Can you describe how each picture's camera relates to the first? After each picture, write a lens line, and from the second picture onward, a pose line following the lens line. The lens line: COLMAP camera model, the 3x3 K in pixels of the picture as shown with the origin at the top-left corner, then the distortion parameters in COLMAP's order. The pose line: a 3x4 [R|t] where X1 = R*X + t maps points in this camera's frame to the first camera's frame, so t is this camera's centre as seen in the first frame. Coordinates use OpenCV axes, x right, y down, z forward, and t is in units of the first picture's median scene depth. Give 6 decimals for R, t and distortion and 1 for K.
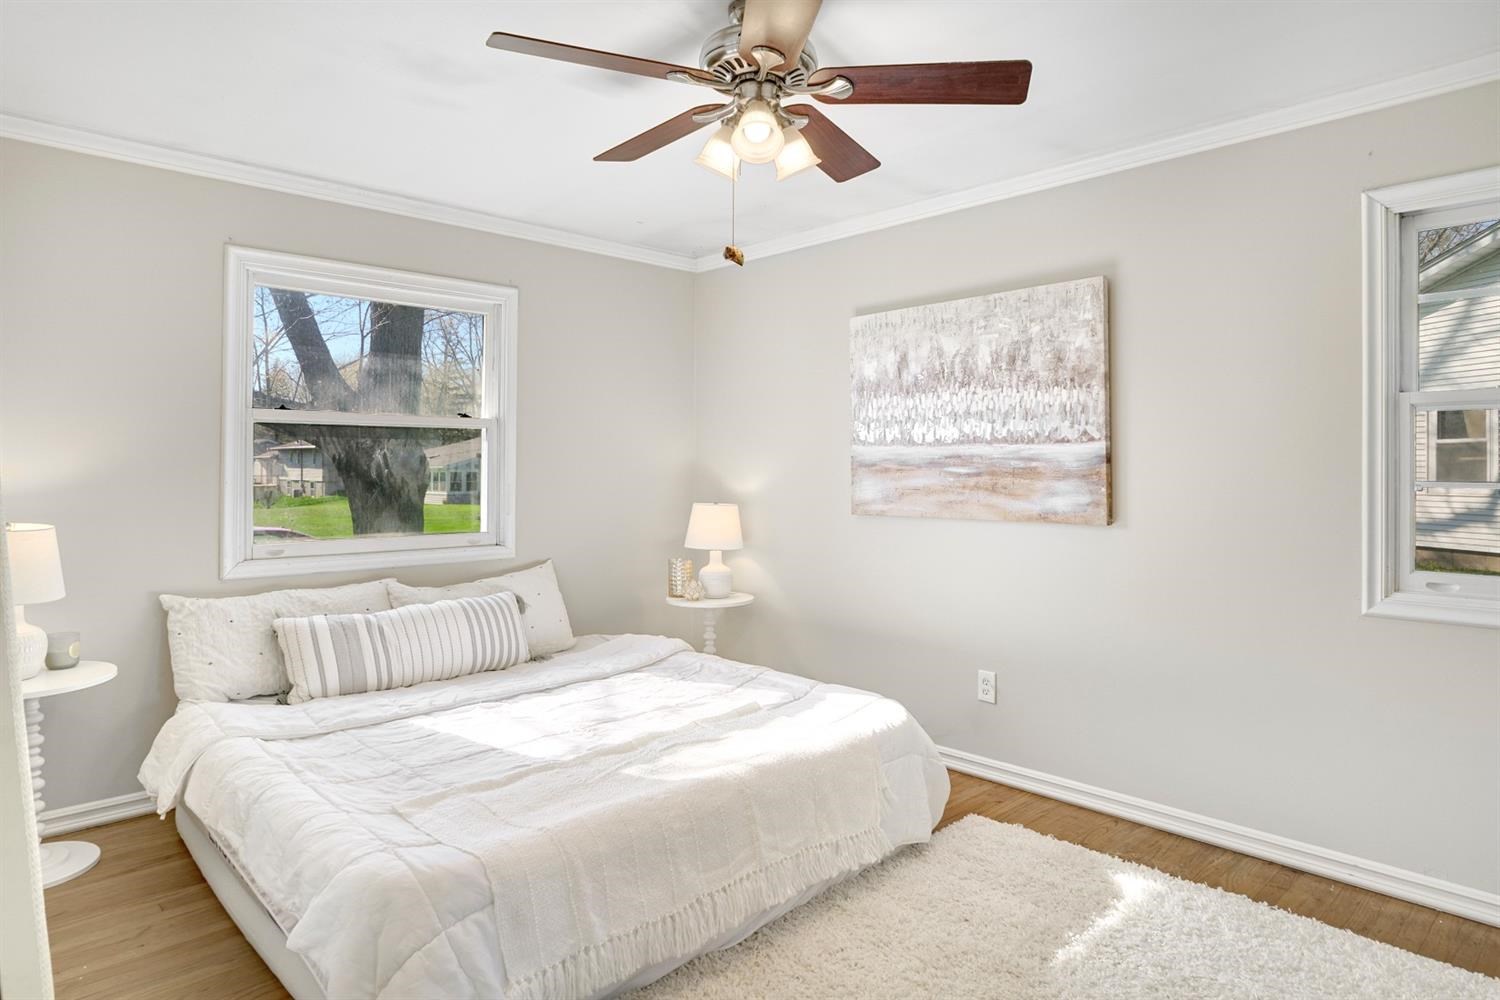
lens RADIAL K [[865.4, 0, 750.0], [0, 865.4, 500.0], [0, 0, 1]] dist [-0.018534, 0.000590]
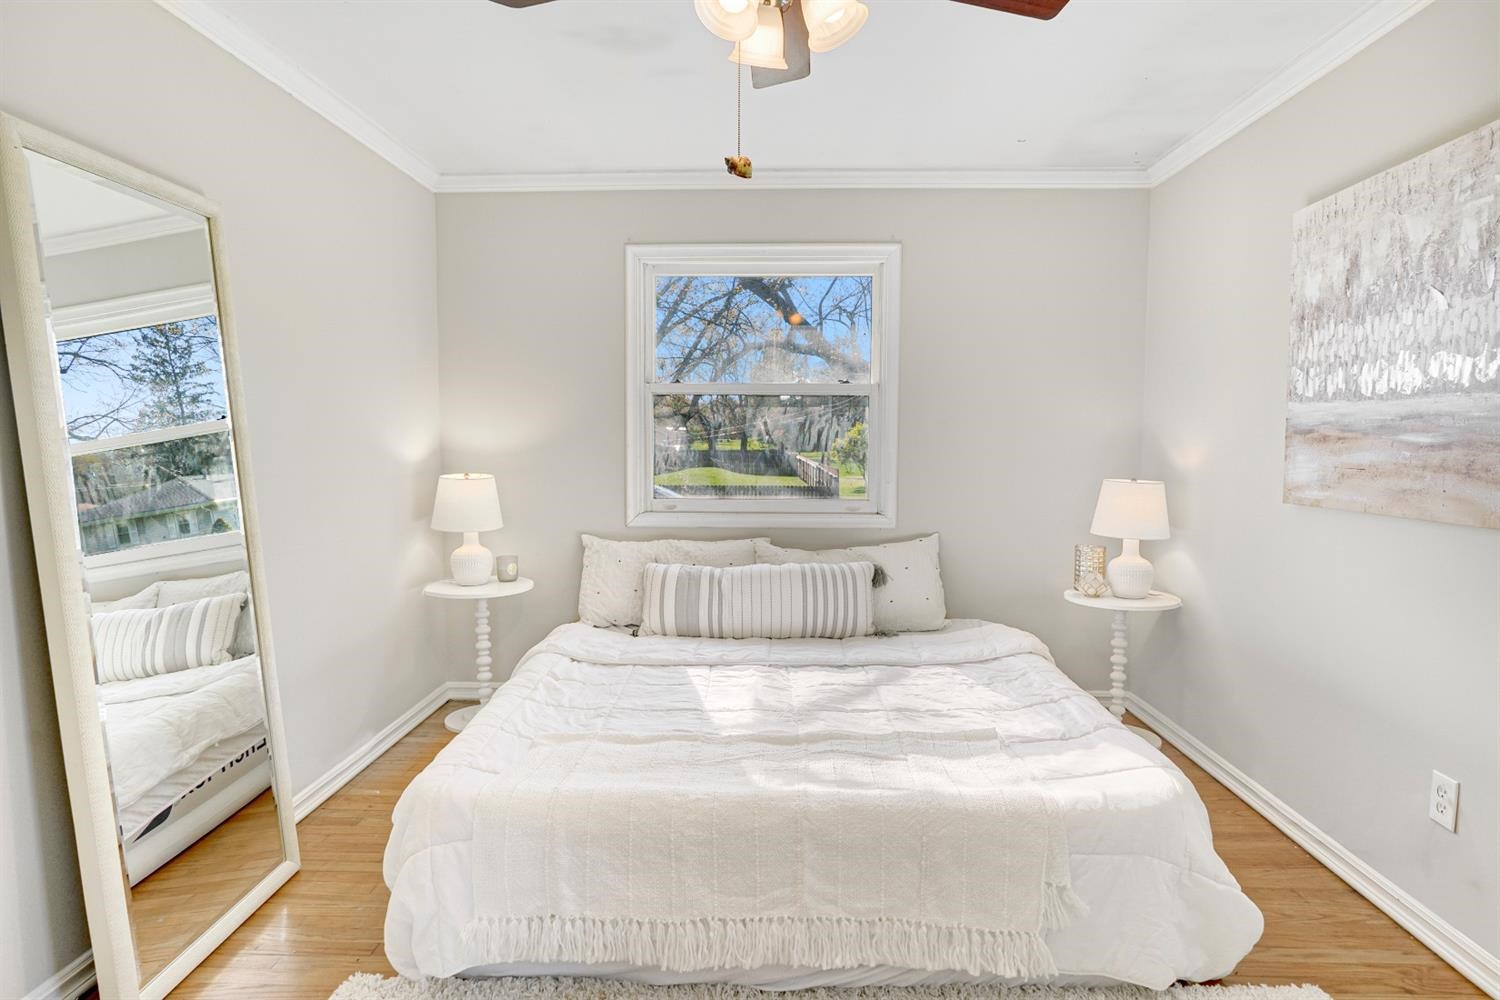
lens RADIAL K [[847.5, 0, 747.7], [0, 847.5, 525.3], [0, 0, 1]] dist [-0.023304, 0.014166]
pose [[0.711149, 0.074758, -0.699055, 0.321950], [-0.027933, 0.996550, 0.078157, -0.007052], [0.702486, -0.036055, 0.710784, 0.249540]]
